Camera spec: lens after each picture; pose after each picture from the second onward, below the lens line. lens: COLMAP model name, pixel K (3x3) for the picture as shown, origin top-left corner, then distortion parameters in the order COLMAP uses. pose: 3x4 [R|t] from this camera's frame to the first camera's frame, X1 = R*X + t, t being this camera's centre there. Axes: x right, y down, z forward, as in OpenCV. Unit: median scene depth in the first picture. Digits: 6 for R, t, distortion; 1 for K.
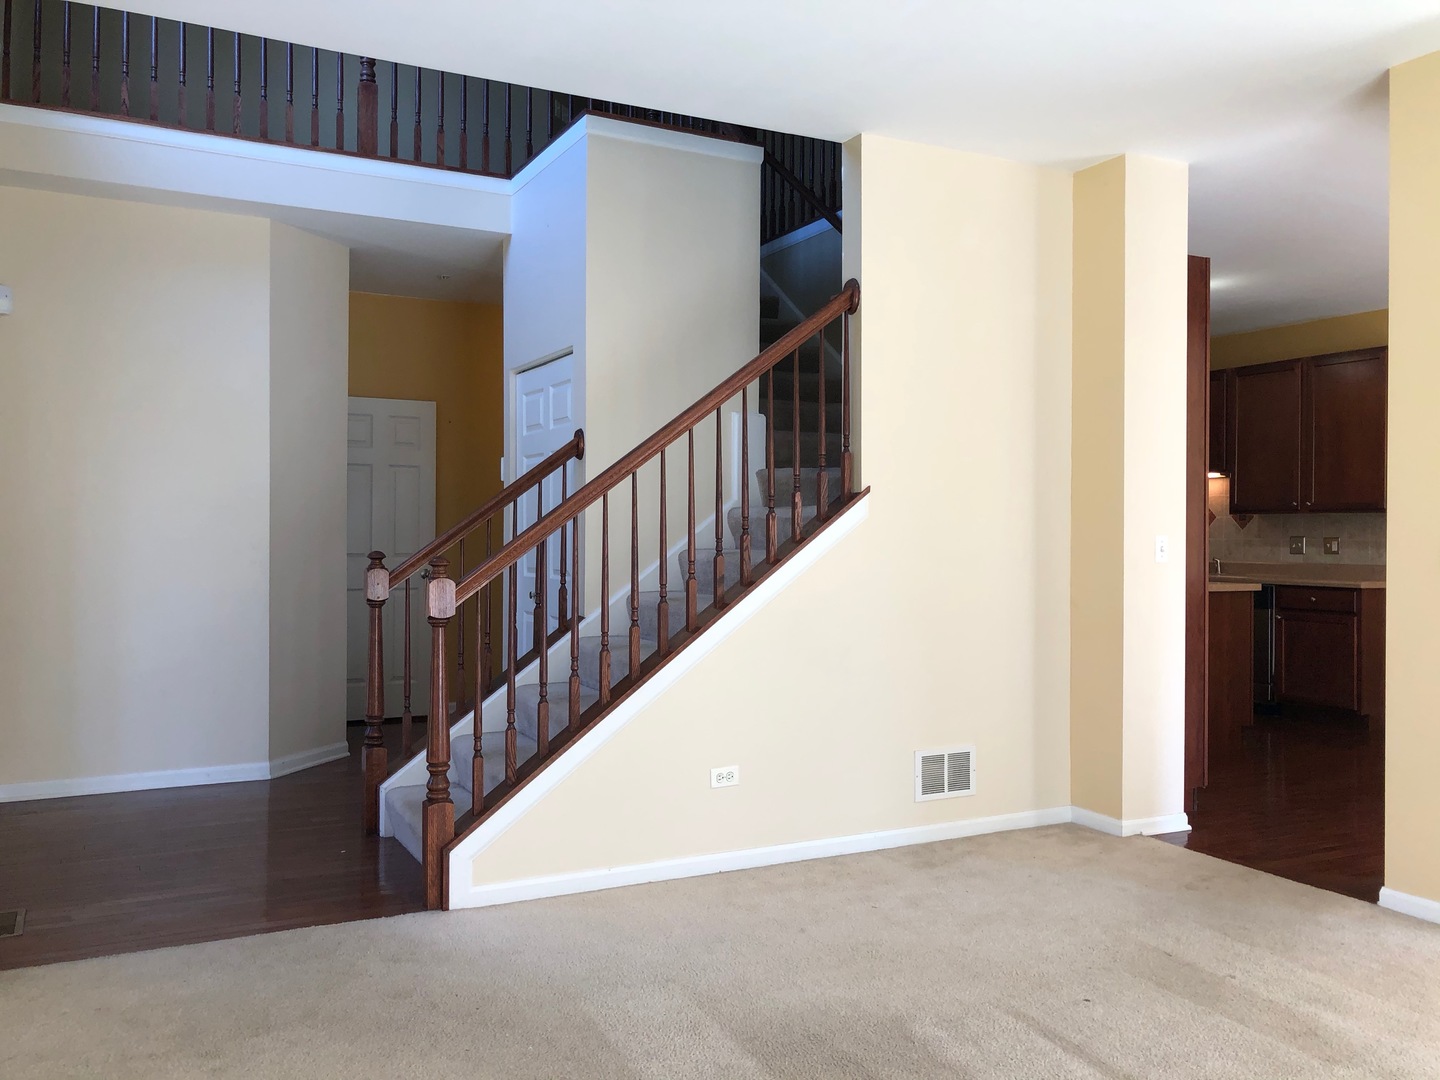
lens RADIAL K [[1189.1, 0, 731.3], [0, 1189.1, 529.3], [0, 0, 1]] dist [0.061527, -0.058048]
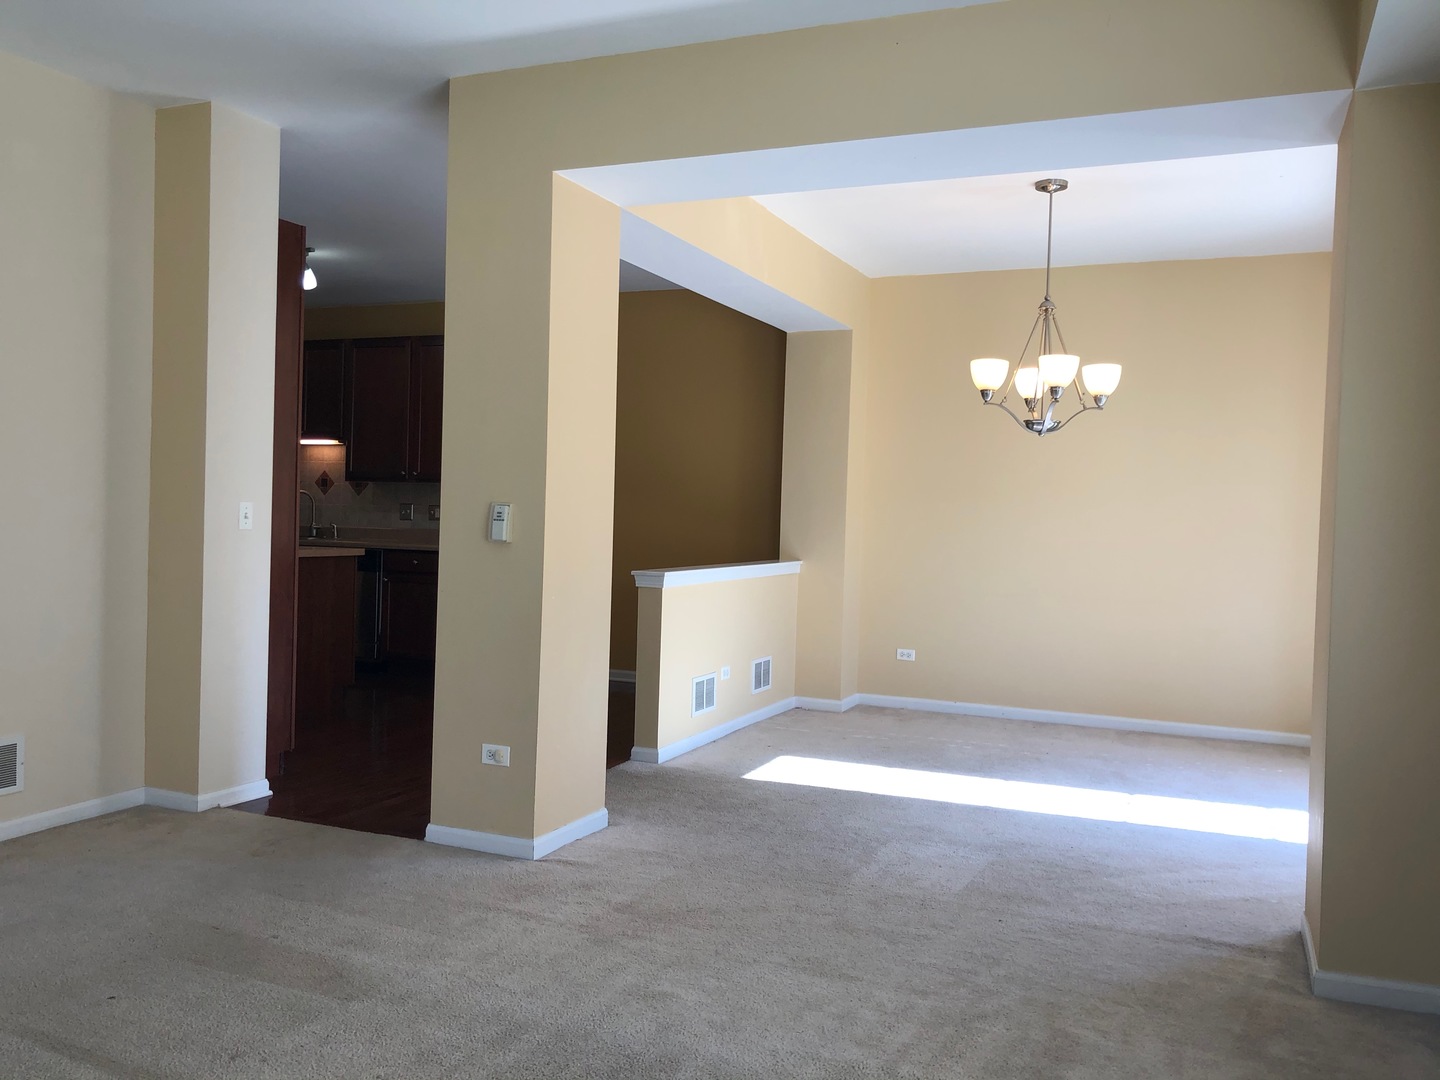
lens RADIAL K [[1189.1, 0, 719.5], [0, 1189.1, 526.2], [0, 0, 1]] dist [0.061527, -0.058048]
pose [[0.785483, 0.005236, 0.618861, 0.055131], [-0.022854, 0.999528, 0.020551, -0.003599], [-0.618461, -0.030286, 0.785232, -0.013881]]
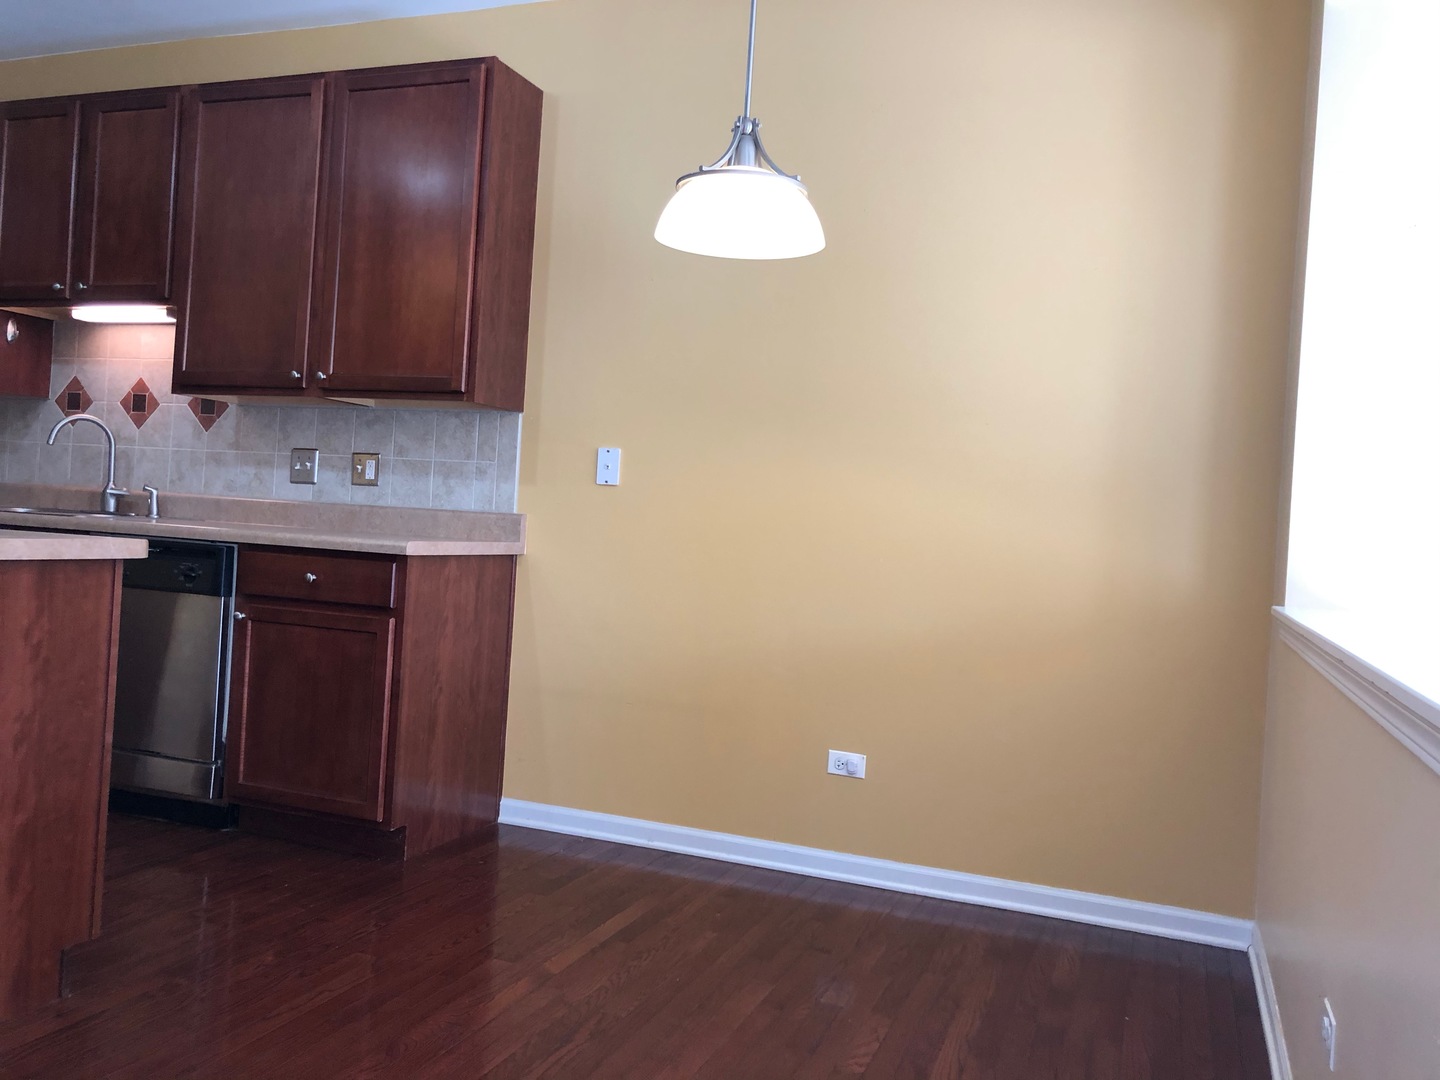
lens RADIAL K [[1189.1, 0, 707.0], [0, 1189.1, 536.1], [0, 0, 1]] dist [0.061527, -0.058048]
pose [[0.764989, 0.030576, 0.643317, 0.479156], [-0.057154, 0.998154, 0.020523, 0.038819], [-0.641502, -0.052468, 0.765325, 0.873313]]
